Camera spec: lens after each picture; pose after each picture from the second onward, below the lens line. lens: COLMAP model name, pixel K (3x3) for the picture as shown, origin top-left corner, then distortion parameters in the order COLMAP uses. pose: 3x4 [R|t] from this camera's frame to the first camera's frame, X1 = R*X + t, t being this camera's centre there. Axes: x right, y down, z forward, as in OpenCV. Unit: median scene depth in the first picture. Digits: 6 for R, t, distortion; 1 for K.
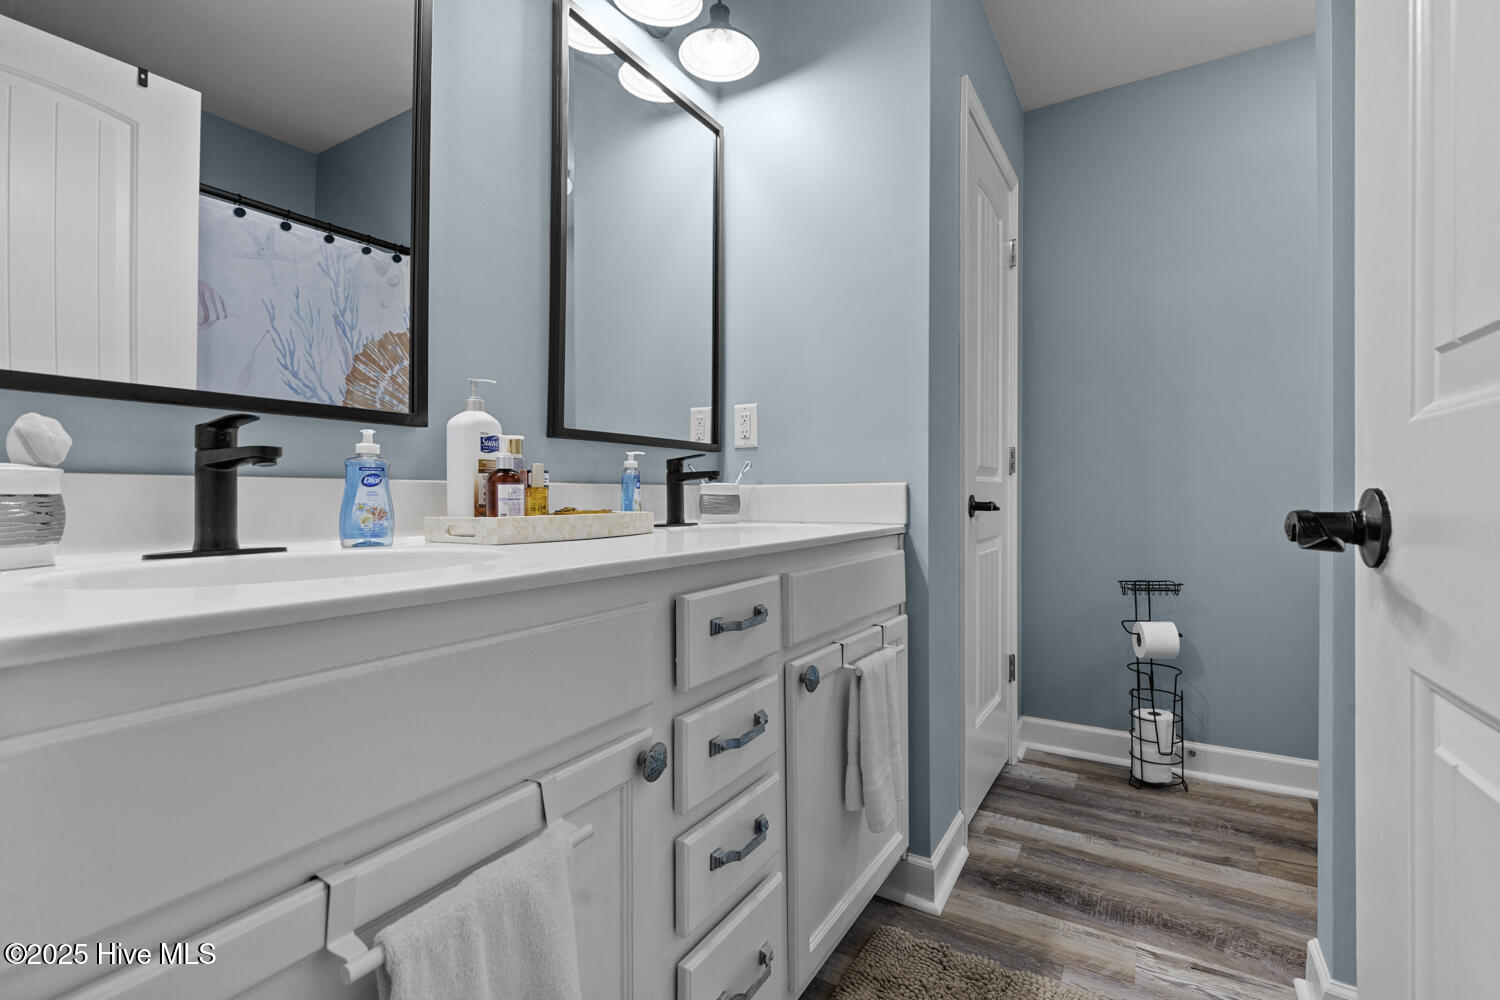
lens RADIAL K [[687.3, 0, 751.7], [0, 687.3, 496.3], [0, 0, 1]] dist [0.002244, 0.000155]
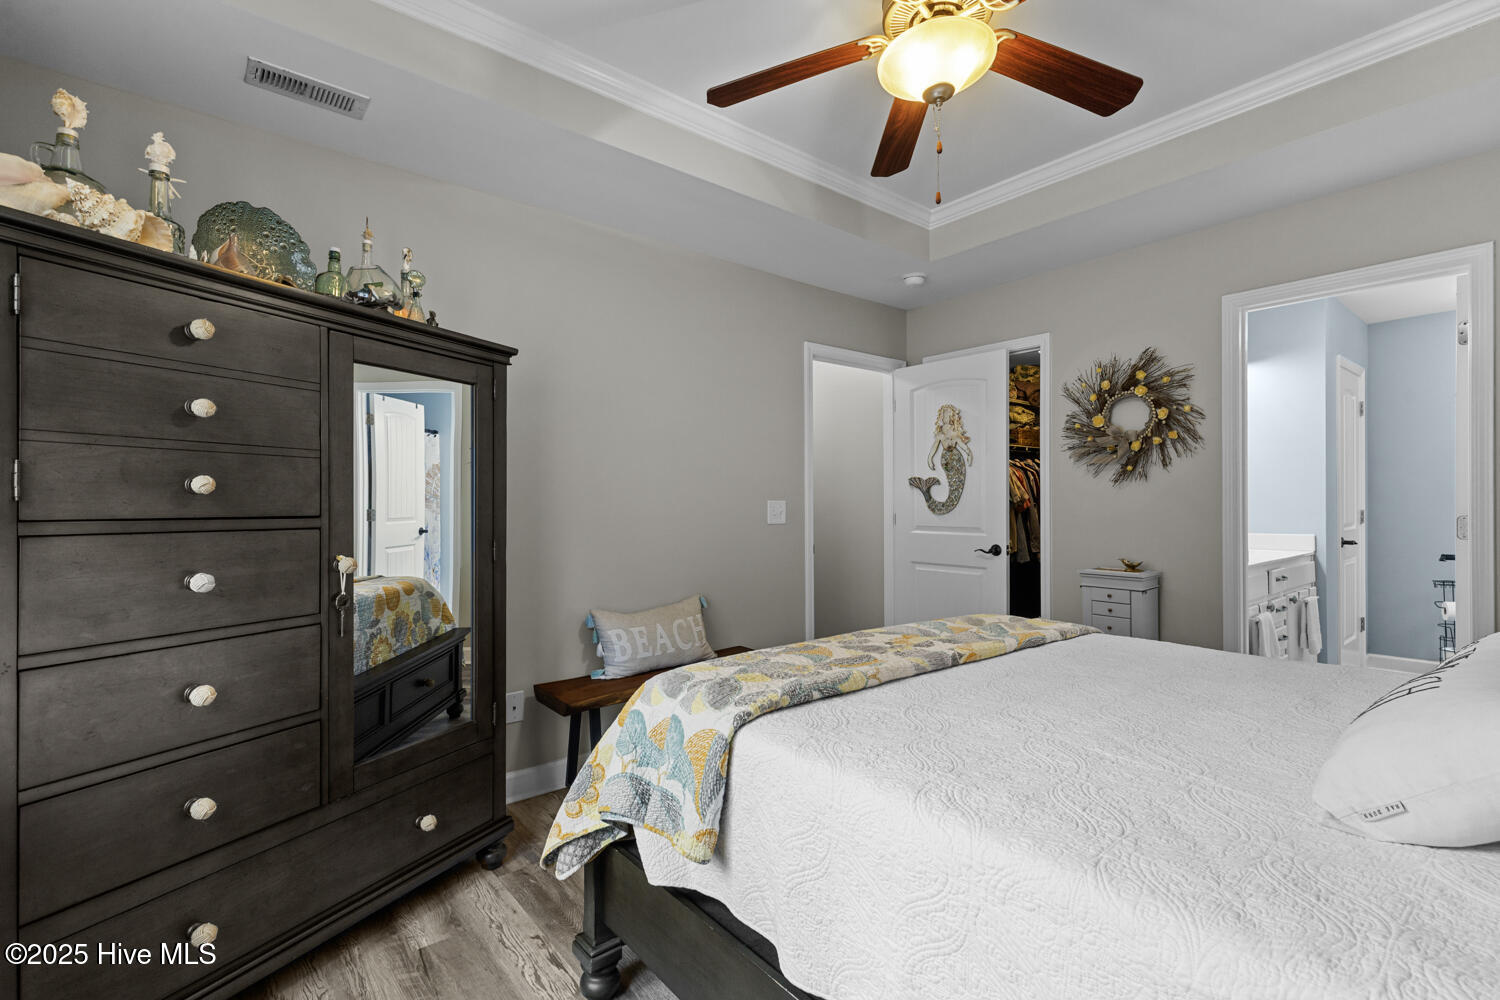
lens RADIAL K [[687.3, 0, 745.1], [0, 687.3, 507.3], [0, 0, 1]] dist [0.002244, 0.000155]
pose [[0.941716, -0.006742, -0.336340, -0.665892], [0.007433, 0.999972, 0.000765, -0.102502], [0.336325, -0.003220, 0.941740, -1.552581]]
